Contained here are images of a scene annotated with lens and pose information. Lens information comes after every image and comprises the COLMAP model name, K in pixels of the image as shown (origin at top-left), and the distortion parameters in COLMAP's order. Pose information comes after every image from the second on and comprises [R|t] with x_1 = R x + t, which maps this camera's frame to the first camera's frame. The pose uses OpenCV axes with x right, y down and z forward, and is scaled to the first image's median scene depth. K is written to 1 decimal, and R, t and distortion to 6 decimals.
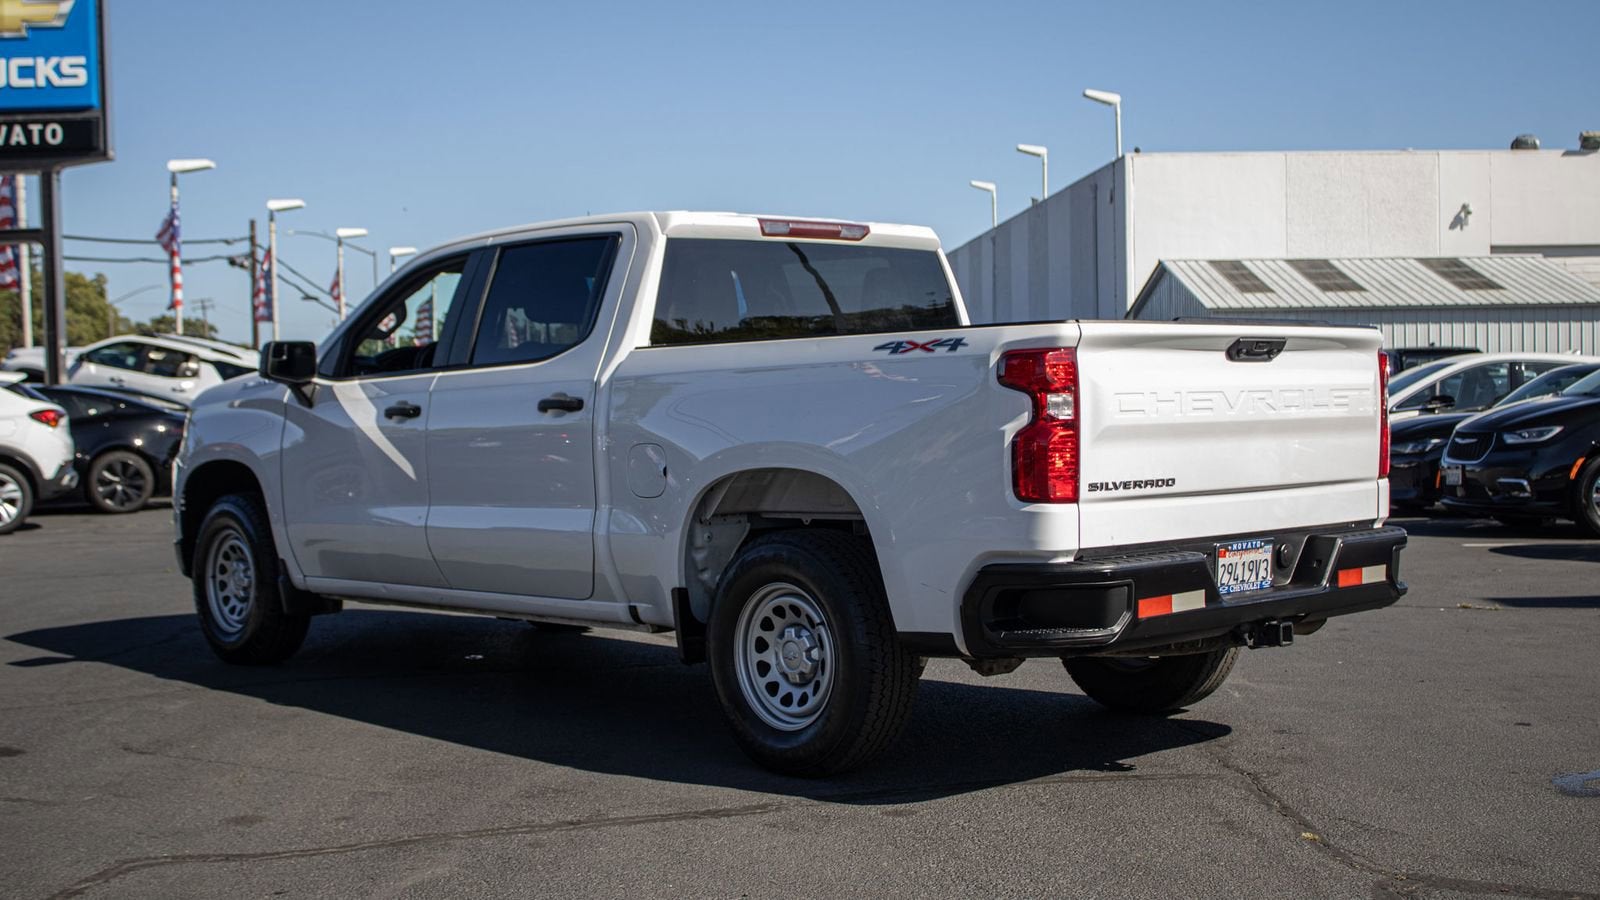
lens RADIAL K [[1962.1, 0, 796.6], [0, 1962.1, 452.0], [0, 0, 1]] dist [-0.055553, 0.000000]
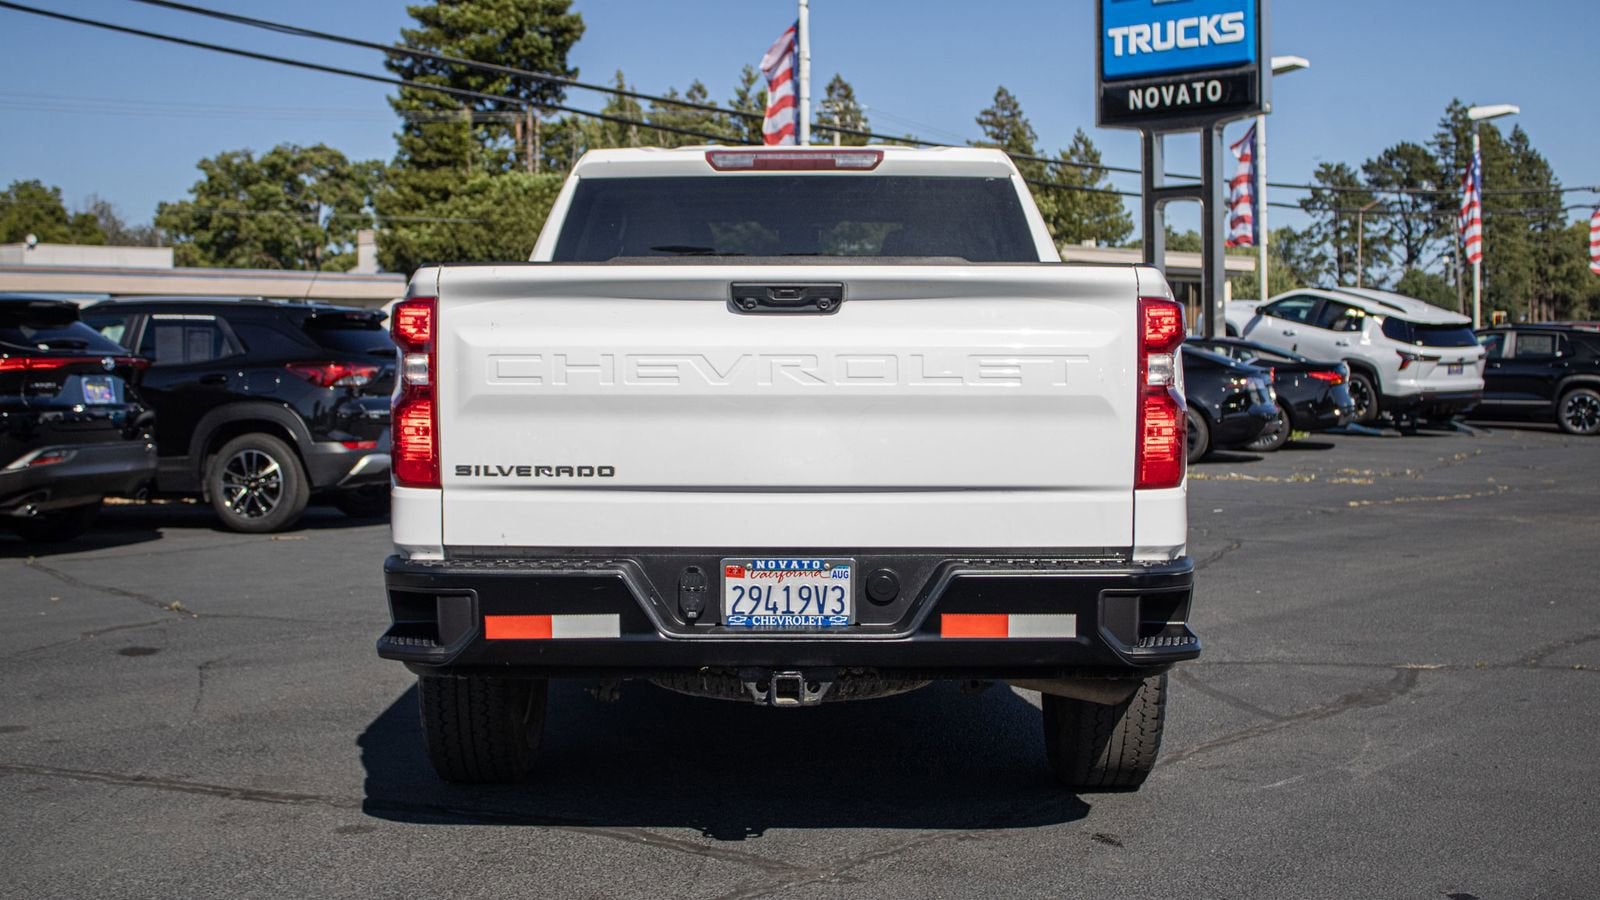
lens RADIAL K [[1962.1, 0, 810.8], [0, 1962.1, 444.8], [0, 0, 1]] dist [-0.055553, 0.000000]
pose [[0.731225, 0.046791, -0.680530, 0.731690], [-0.033302, 0.998904, 0.032898, -0.021766], [0.681323, -0.001393, 0.731982, 0.462280]]
